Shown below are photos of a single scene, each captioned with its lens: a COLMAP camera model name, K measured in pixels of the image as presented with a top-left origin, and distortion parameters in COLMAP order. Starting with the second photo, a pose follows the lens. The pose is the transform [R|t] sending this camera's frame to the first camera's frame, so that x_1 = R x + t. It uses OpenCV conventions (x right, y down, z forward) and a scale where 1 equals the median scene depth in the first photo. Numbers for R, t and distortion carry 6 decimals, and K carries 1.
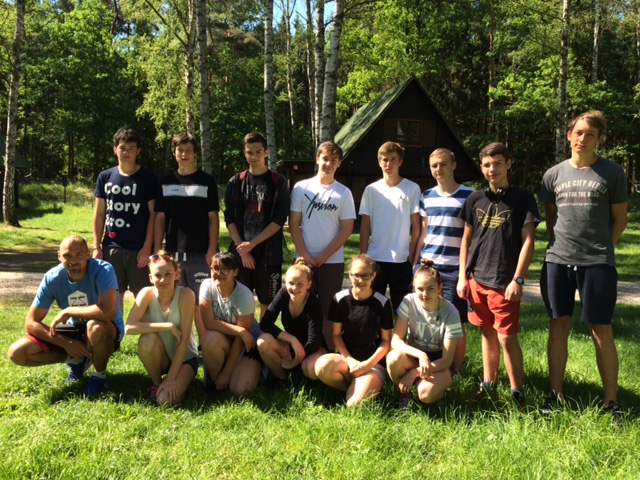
lens RADIAL K [[547.1, 0, 319.0], [0, 547.1, 237.0], [0, 0, 1]] dist [0.009831, 0.002748]
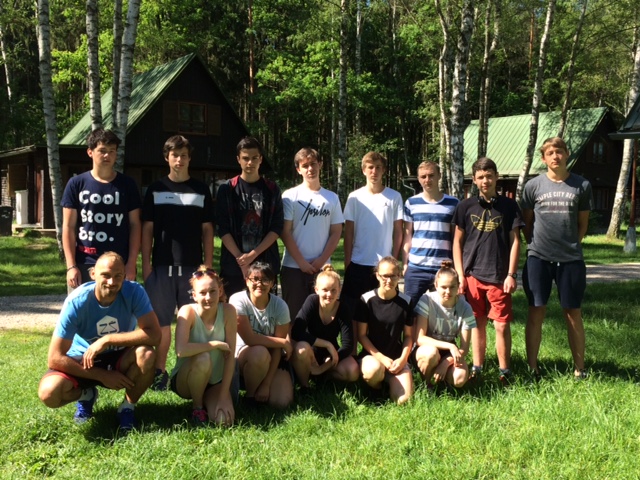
lens RADIAL K [[635.0, 0, 320.1], [0, 635.0, 242.0], [0, 0, 1]] dist [0.041839, 0.000000]
pose [[0.910051, -0.034824, 0.413030, -0.510188], [0.030450, 0.999389, 0.017169, -0.026286], [-0.413376, -0.003048, 0.910556, -0.074150]]
